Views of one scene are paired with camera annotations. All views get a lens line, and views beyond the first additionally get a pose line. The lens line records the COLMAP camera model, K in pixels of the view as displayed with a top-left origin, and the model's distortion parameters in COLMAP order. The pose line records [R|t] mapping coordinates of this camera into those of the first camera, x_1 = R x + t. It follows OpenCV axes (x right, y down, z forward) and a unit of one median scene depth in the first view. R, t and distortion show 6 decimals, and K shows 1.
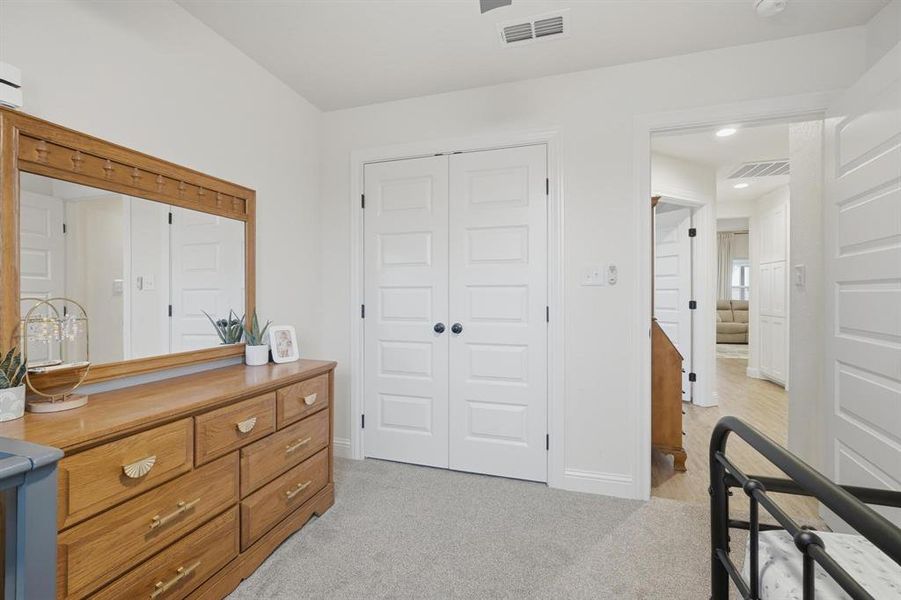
lens RADIAL K [[418.6, 0, 450.5], [0, 418.6, 300.0], [0, 0, 1]] dist [-0.001500, -0.000046]
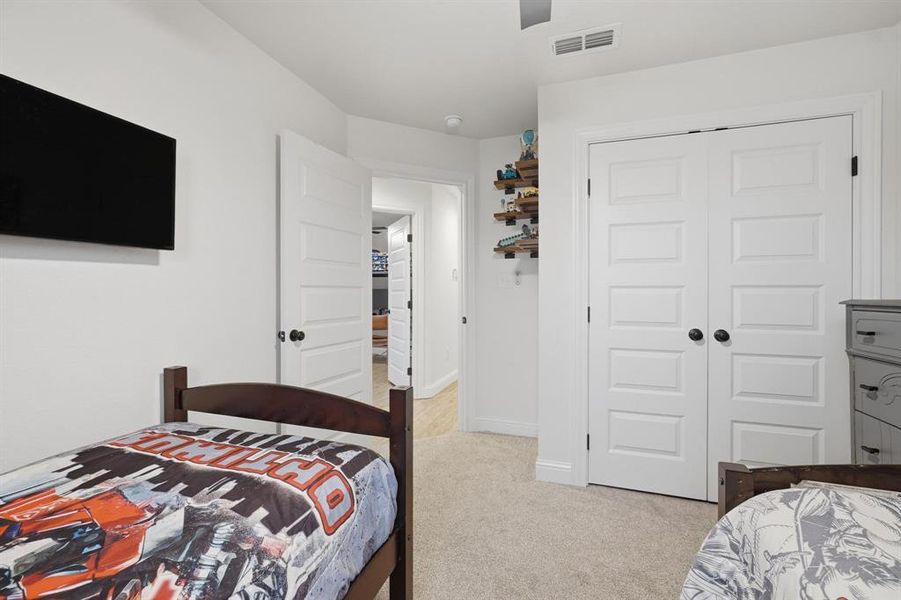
lens RADIAL K [[400.0, 0, 447.4], [0, 400.0, 301.5], [0, 0, 1]] dist [0.000815, 0.000587]
pose [[0.999869, -0.000748, -0.016166, -0.482877], [0.000774, 0.999998, 0.001572, -0.002780], [0.016165, -0.001584, 0.999868, 0.166223]]
